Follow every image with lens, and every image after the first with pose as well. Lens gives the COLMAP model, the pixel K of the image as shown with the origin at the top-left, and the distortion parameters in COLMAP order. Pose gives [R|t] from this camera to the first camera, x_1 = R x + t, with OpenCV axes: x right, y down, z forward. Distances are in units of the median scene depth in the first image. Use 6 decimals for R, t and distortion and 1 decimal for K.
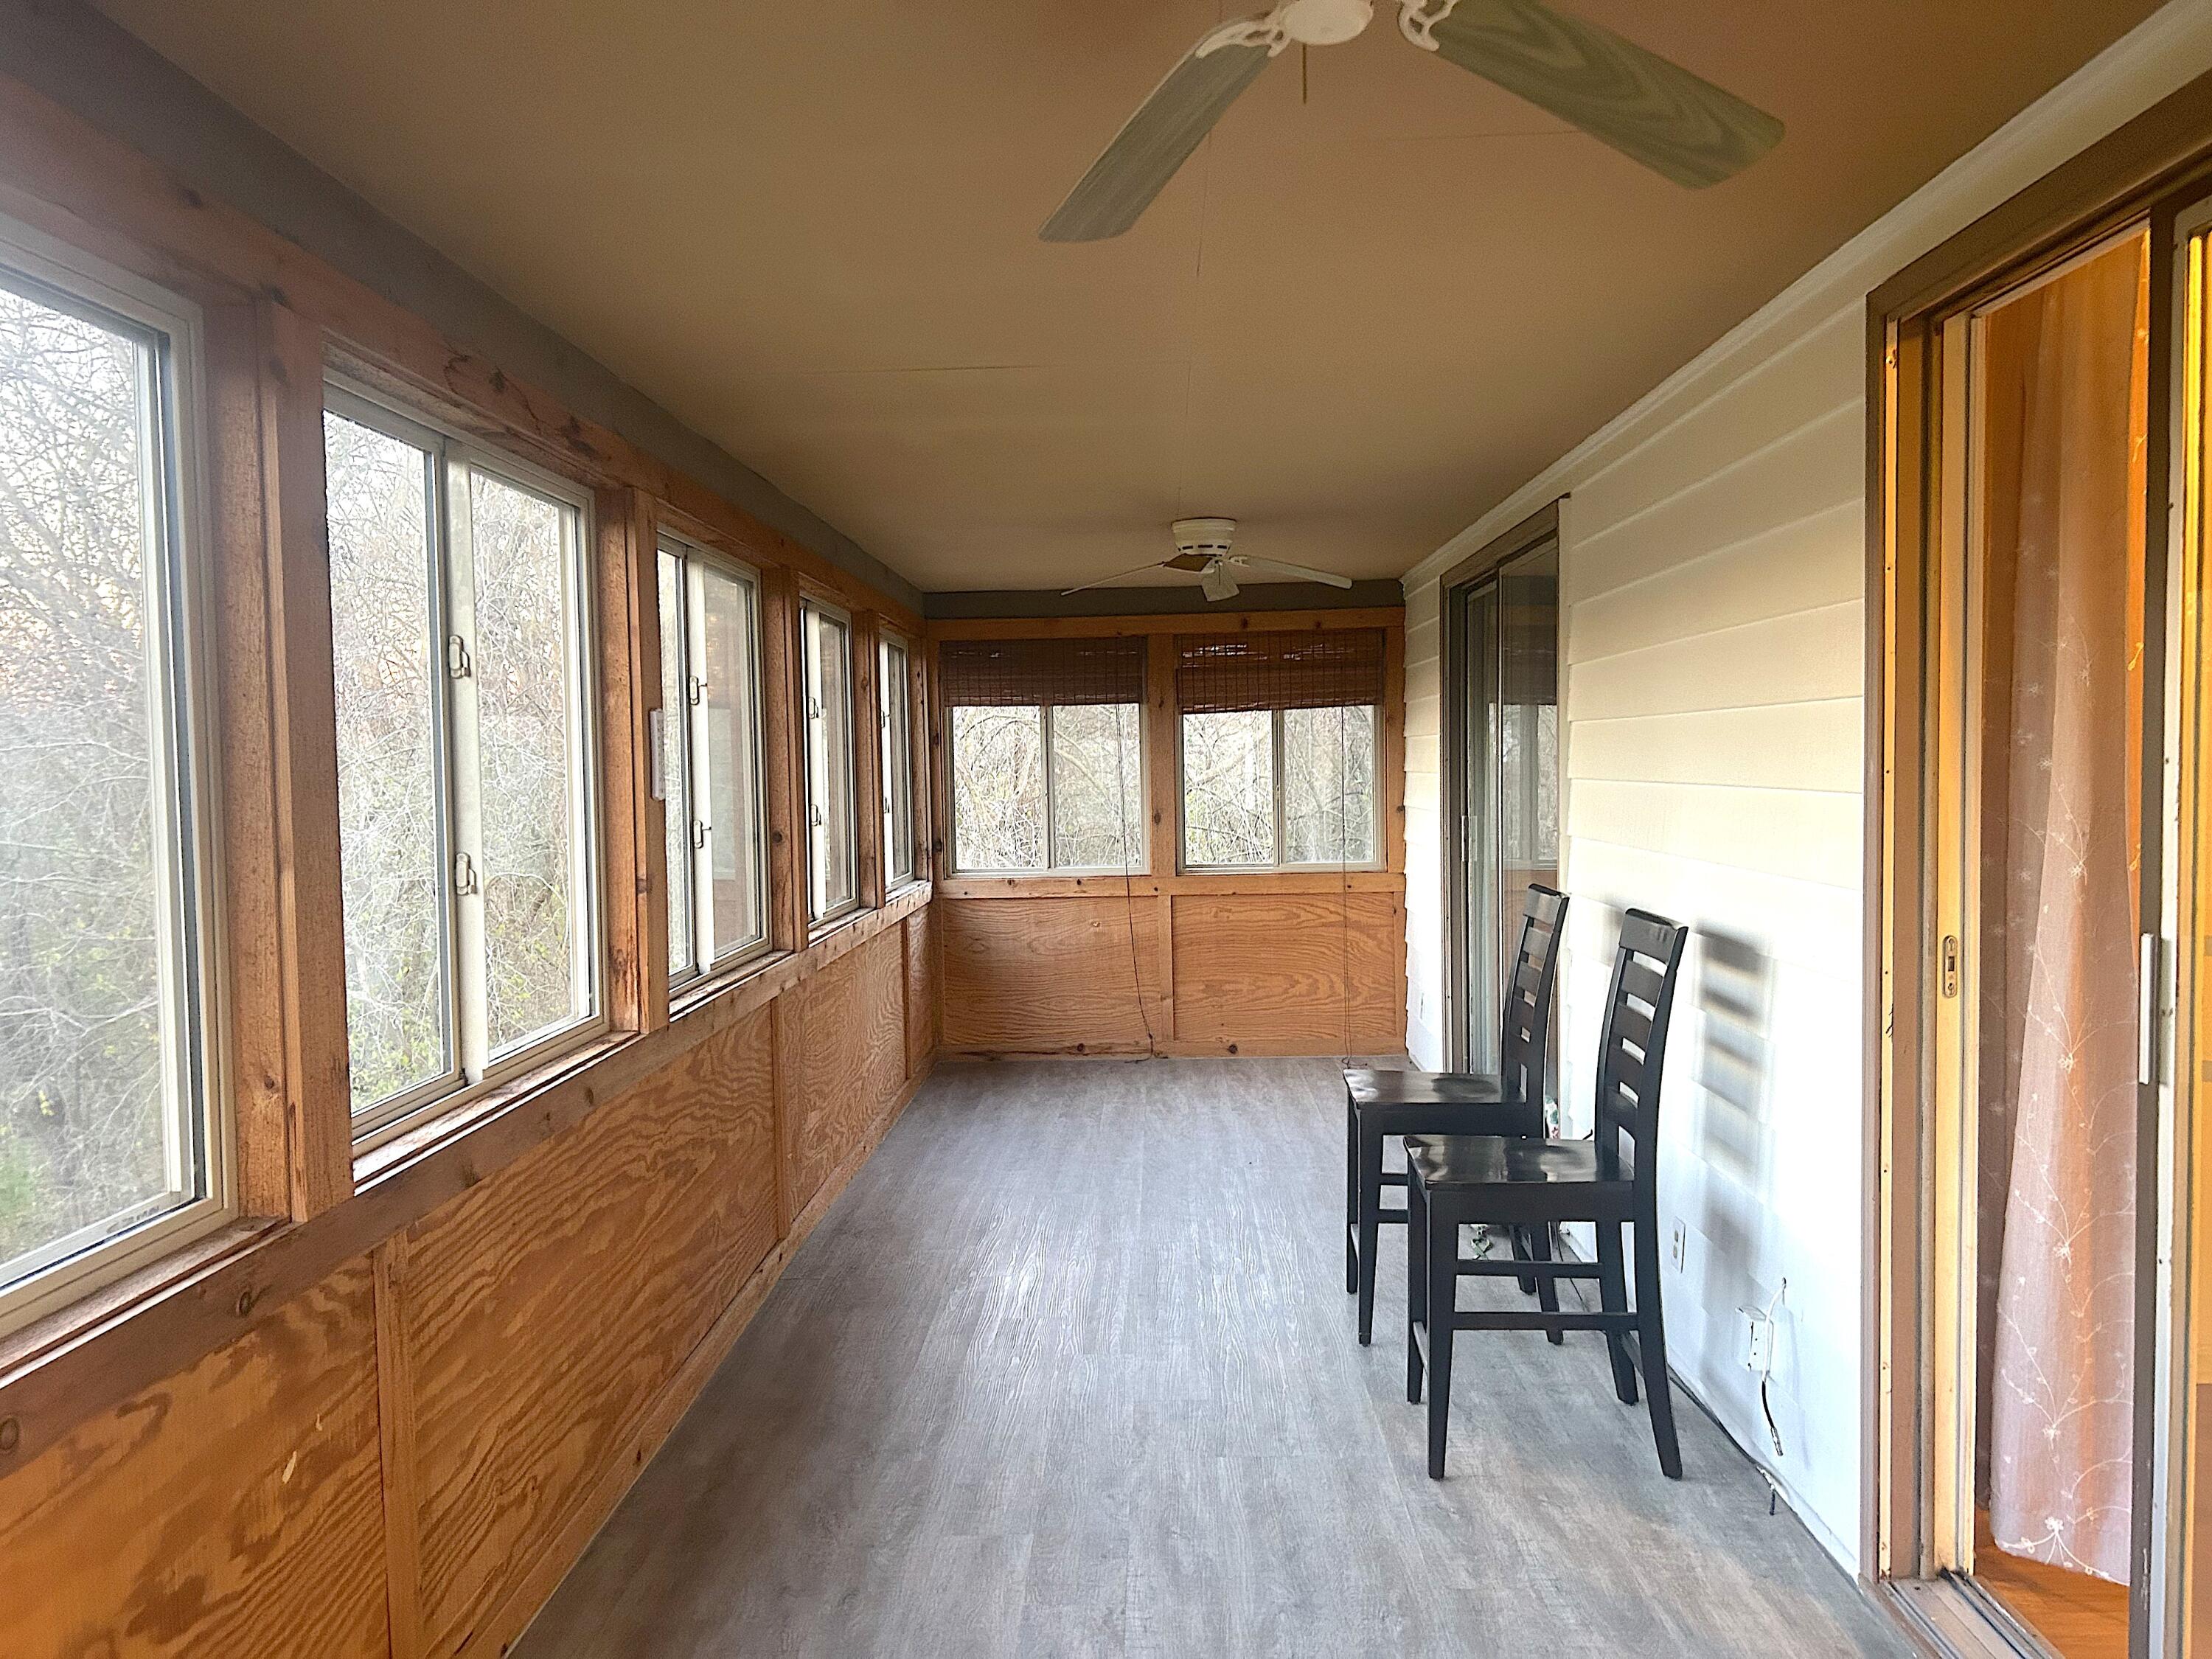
lens RADIAL K [[1678.2, 0, 1106.0], [0, 1678.2, 829.5], [0, 0, 1]] dist [-0.001440, -0.001859]
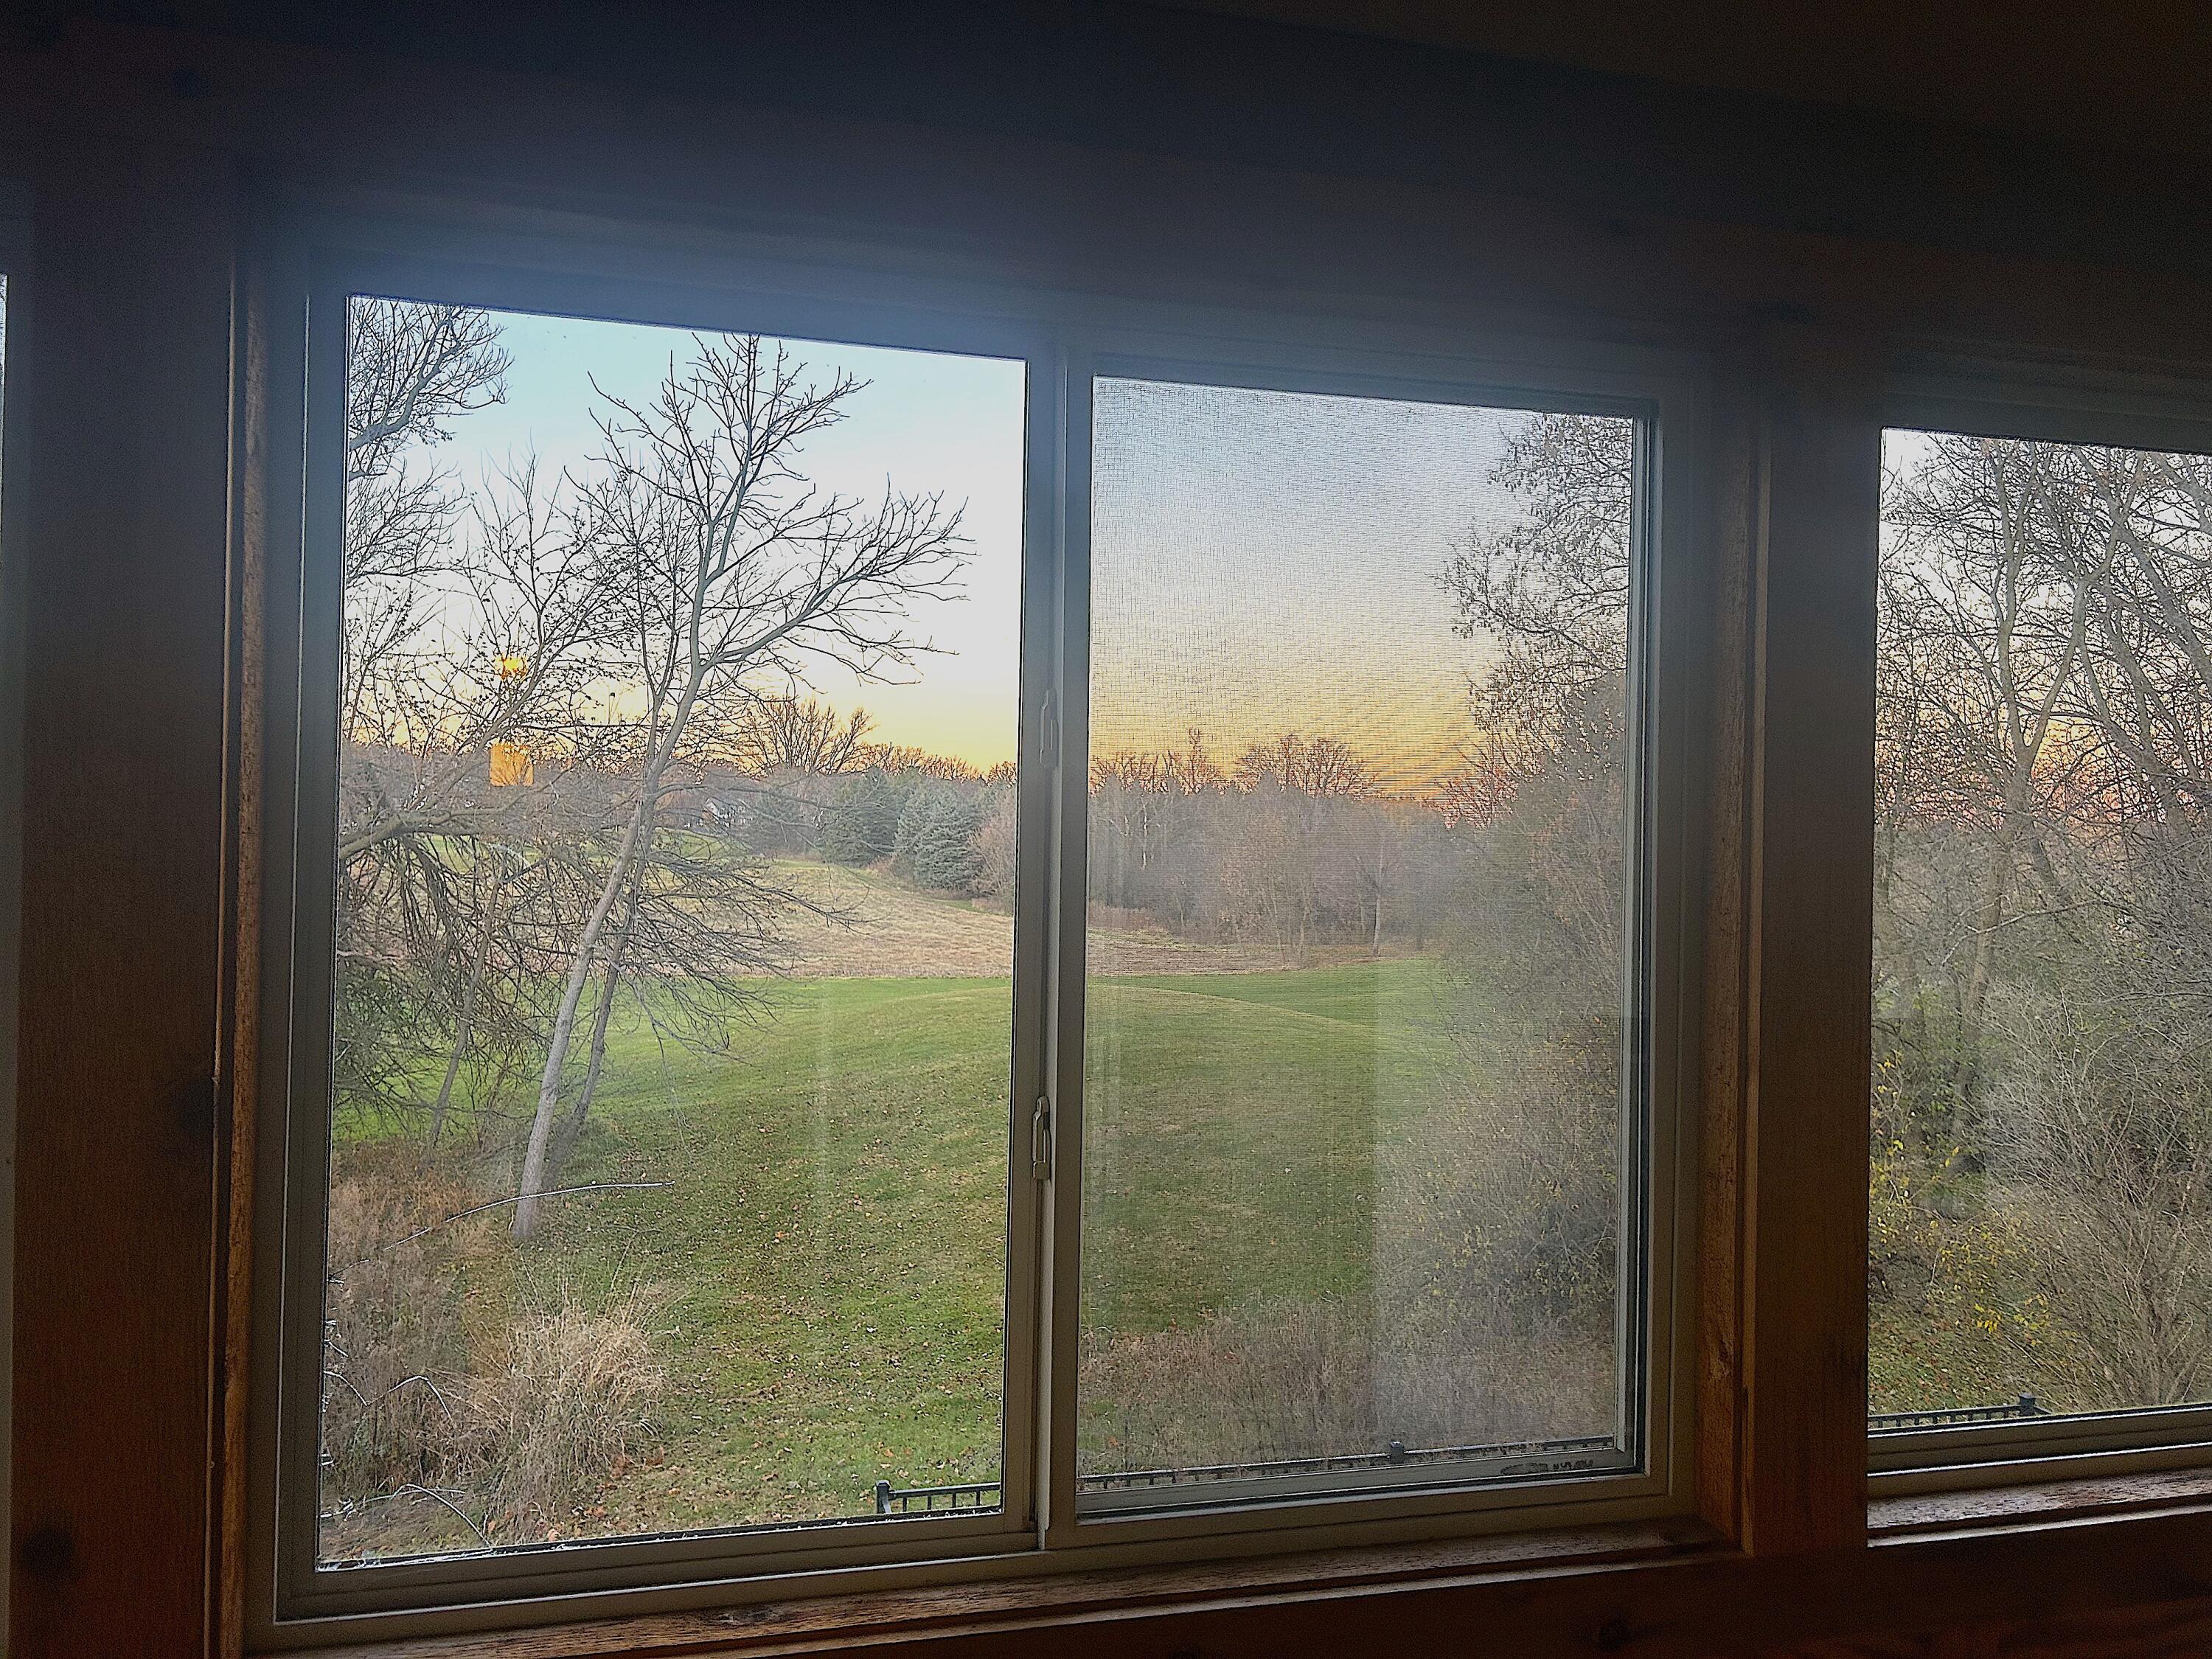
lens RADIAL K [[1678.2, 0, 1106.0], [0, 1678.2, 829.5], [0, 0, 1]] dist [-0.001440, -0.001859]
pose [[0.286439, 0.008580, -0.958060, 0.143805], [-0.068047, 0.997617, -0.011410, -0.056229], [0.955679, 0.068462, 0.286341, 0.505334]]
